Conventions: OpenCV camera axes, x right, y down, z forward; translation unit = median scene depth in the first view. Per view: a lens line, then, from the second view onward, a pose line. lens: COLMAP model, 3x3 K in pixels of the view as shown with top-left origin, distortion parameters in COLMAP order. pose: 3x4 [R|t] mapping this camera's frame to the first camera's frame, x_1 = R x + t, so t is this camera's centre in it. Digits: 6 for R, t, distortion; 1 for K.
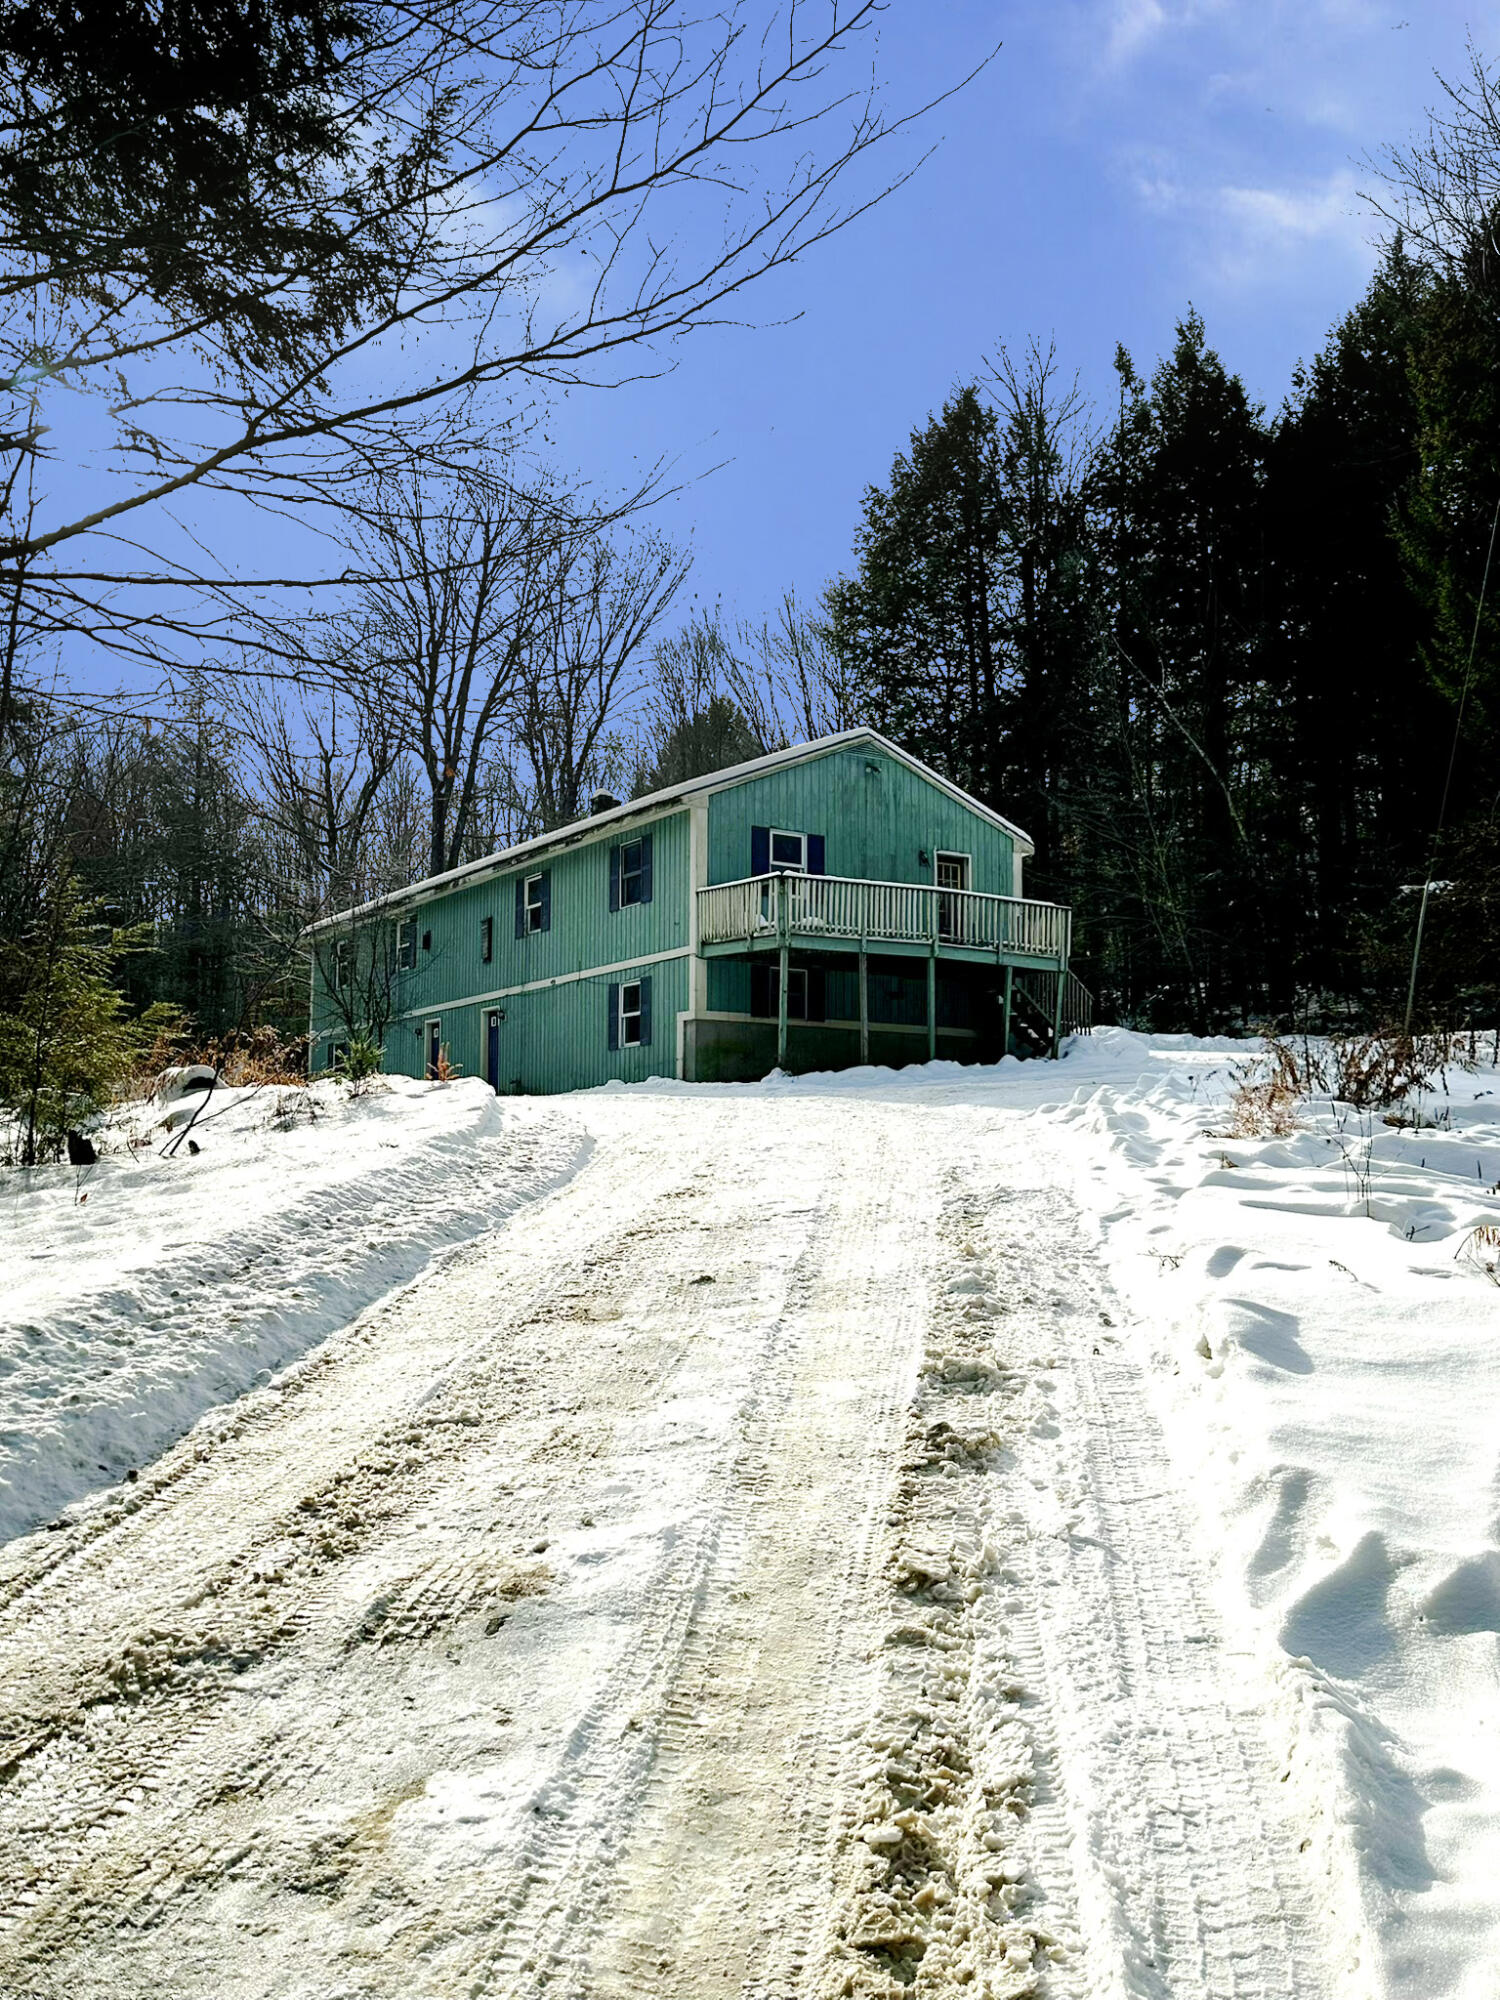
lens RADIAL K [[1758.8, 0, 750.0], [0, 1758.8, 1000.0], [0, 0, 1]] dist [0.135324, -0.173797]
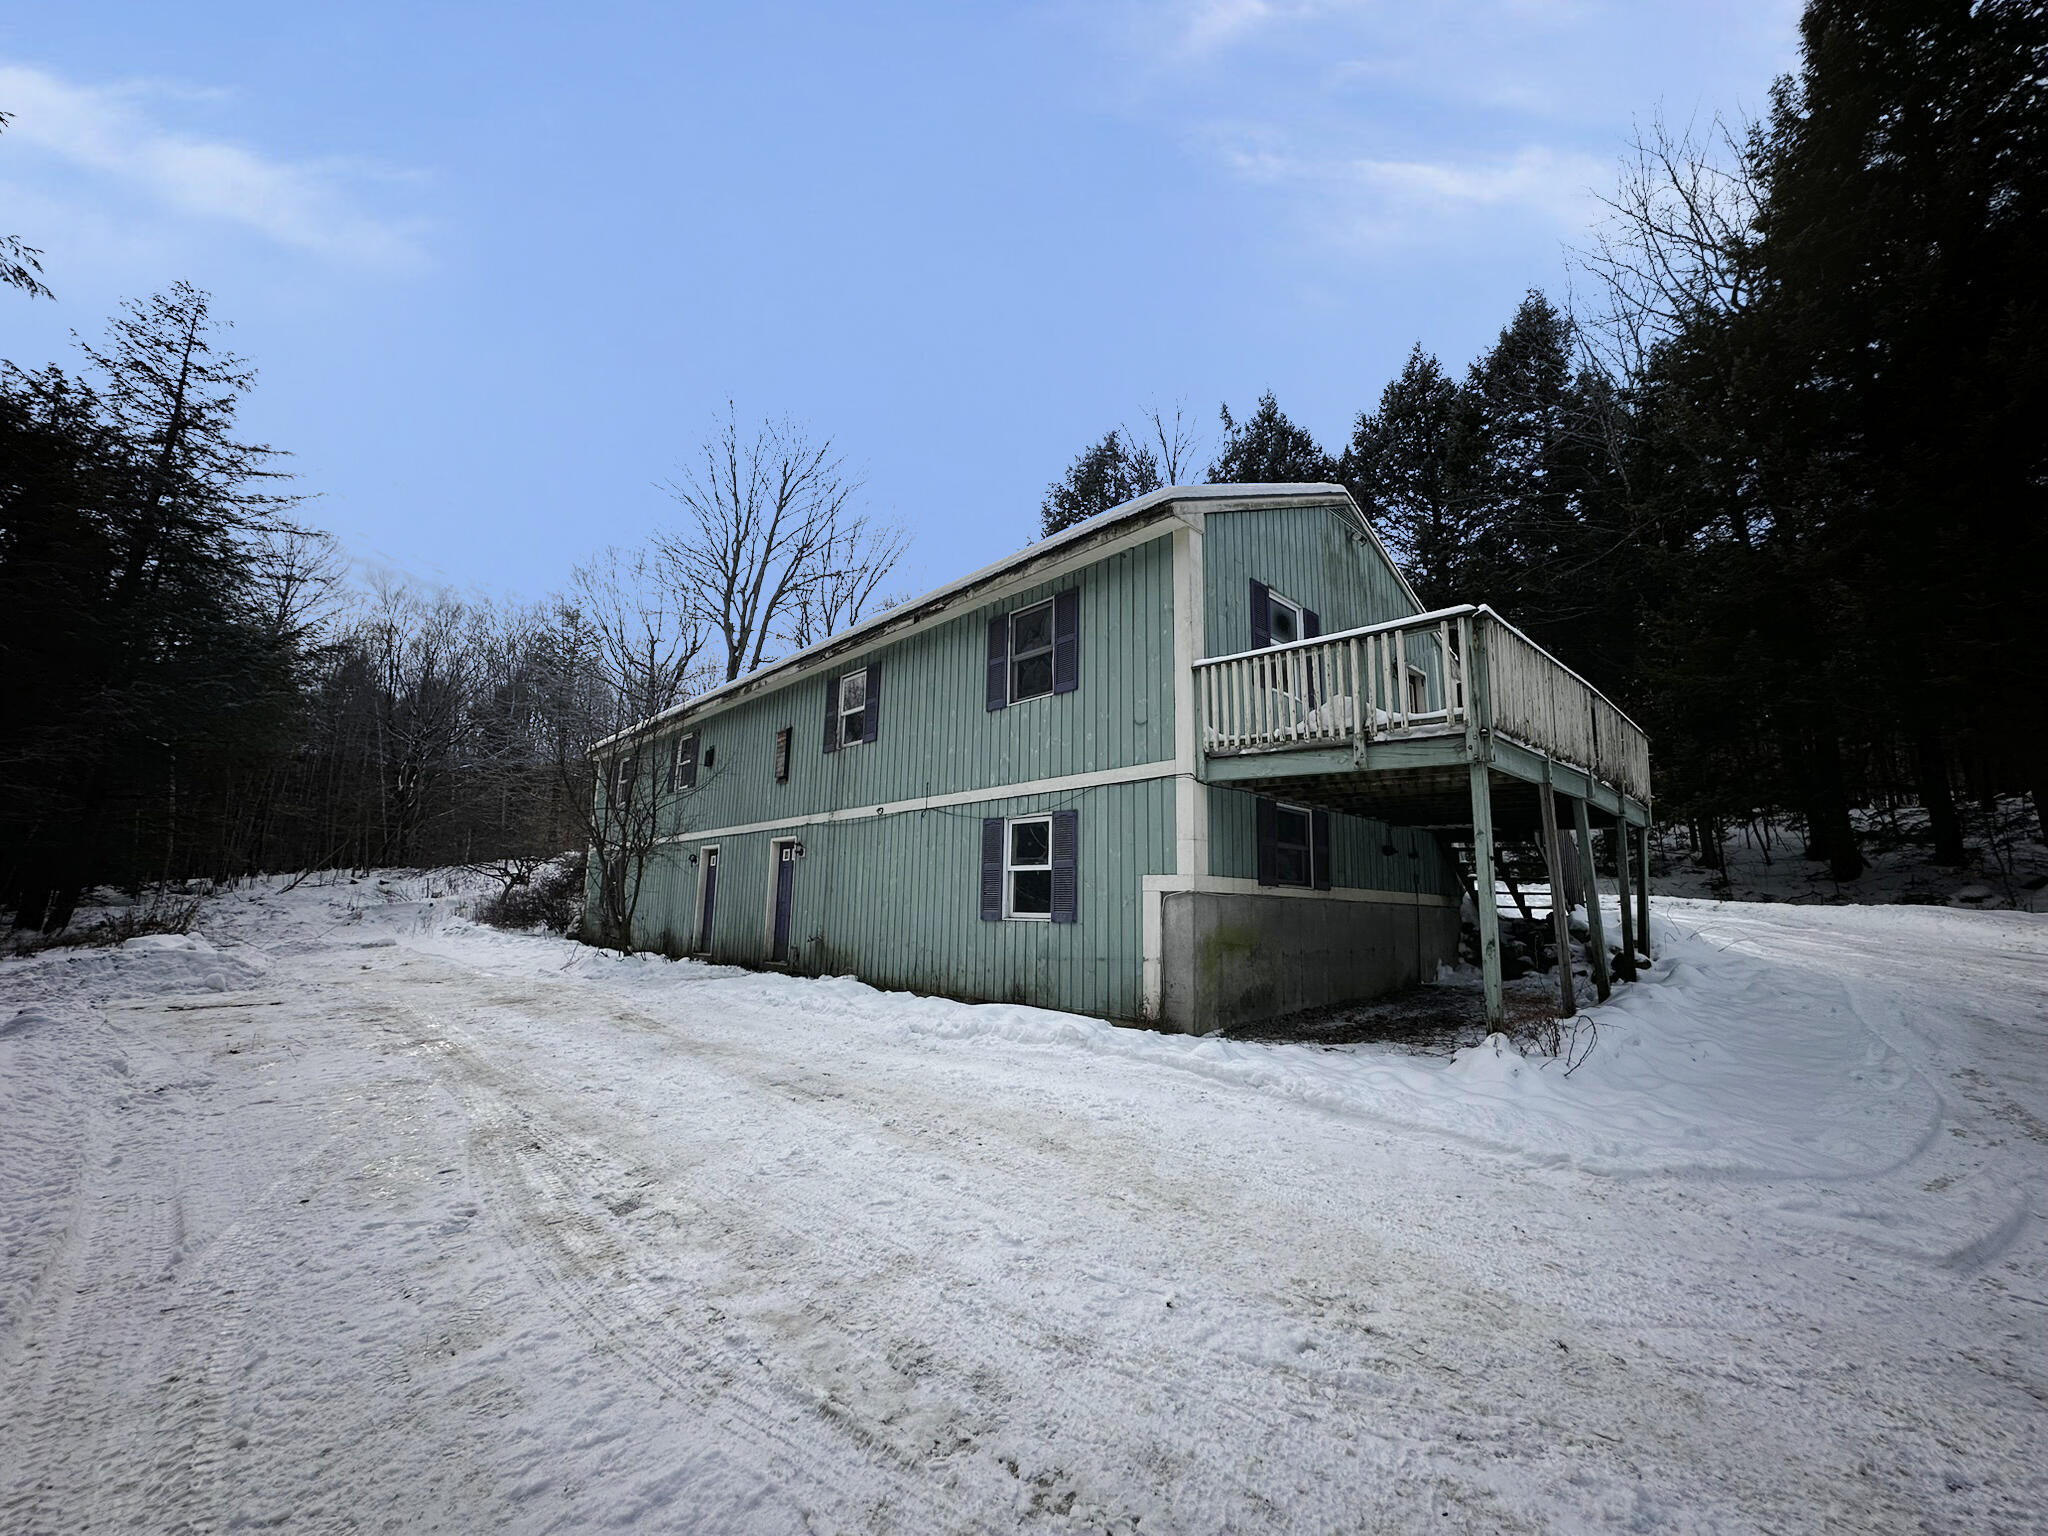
lens RADIAL K [[811.7, 0, 1021.3], [0, 811.7, 766.9], [0, 0, 1]] dist [-0.000268, 0.000659]
pose [[0.983895, 0.051854, 0.171059, -0.121594], [-0.040445, 0.996760, -0.069522, -0.007690], [-0.174110, 0.061484, 0.982805, 0.707979]]
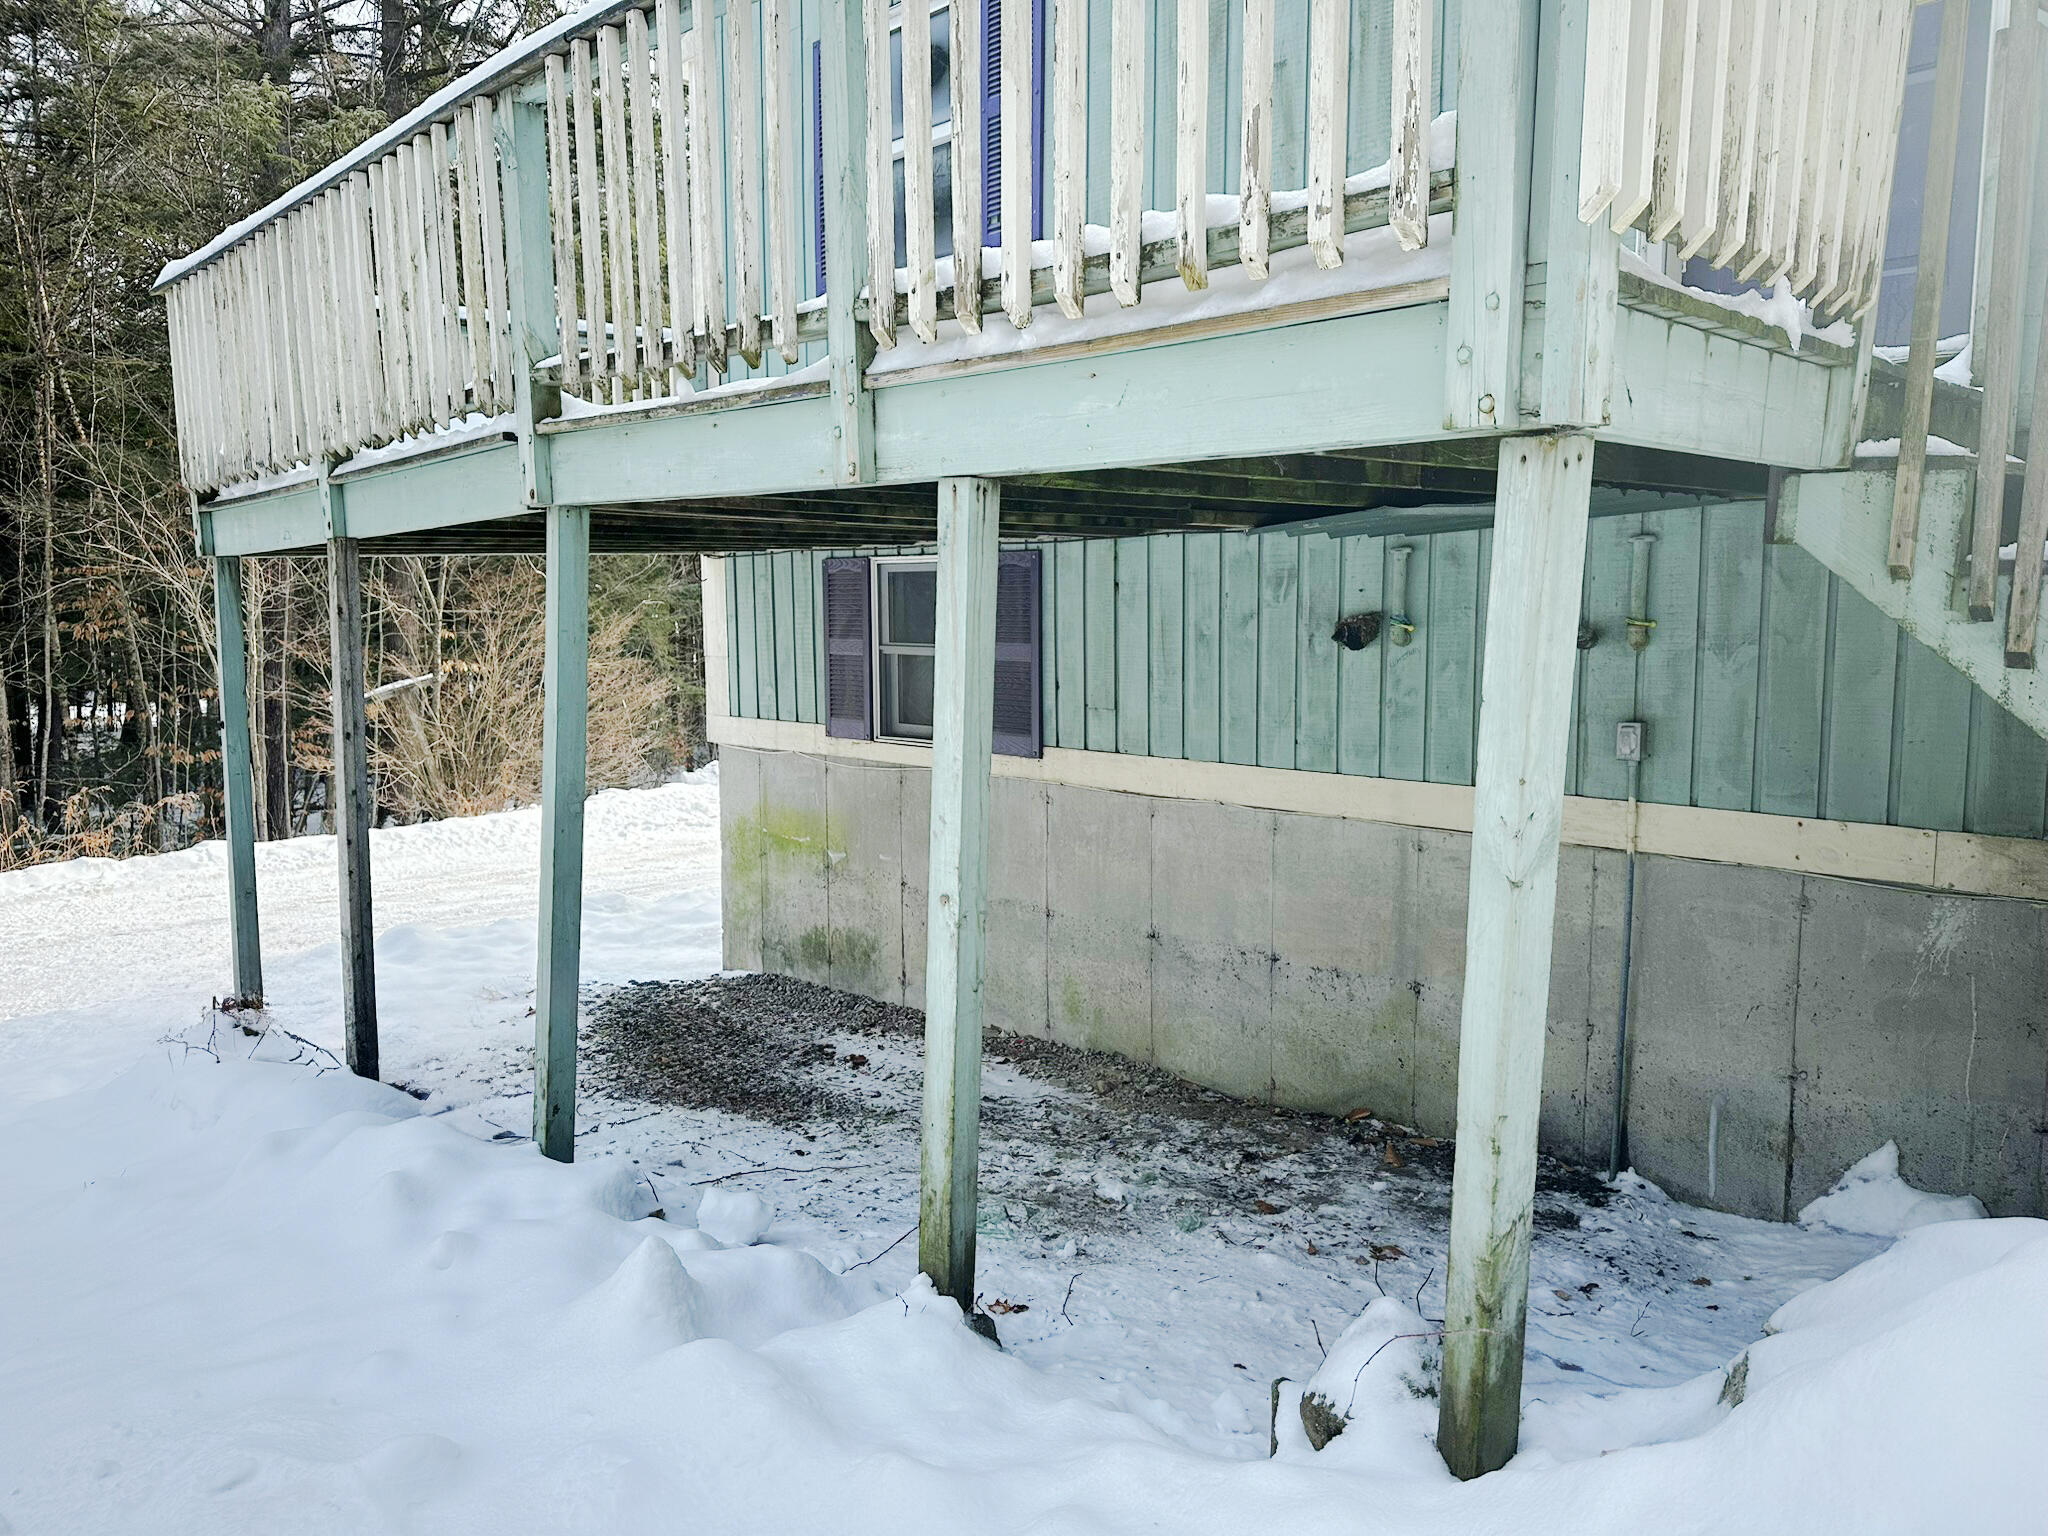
lens RADIAL K [[1413.0, 0, 1024.0], [0, 1413.0, 768.0], [0, 0, 1]] dist [0.157107, -0.216093]
pose [[0.199997, 0.098814, -0.974801, 0.232423], [0.103121, 0.987253, 0.121233, -0.010772], [0.974355, -0.124769, 0.187258, 0.941690]]
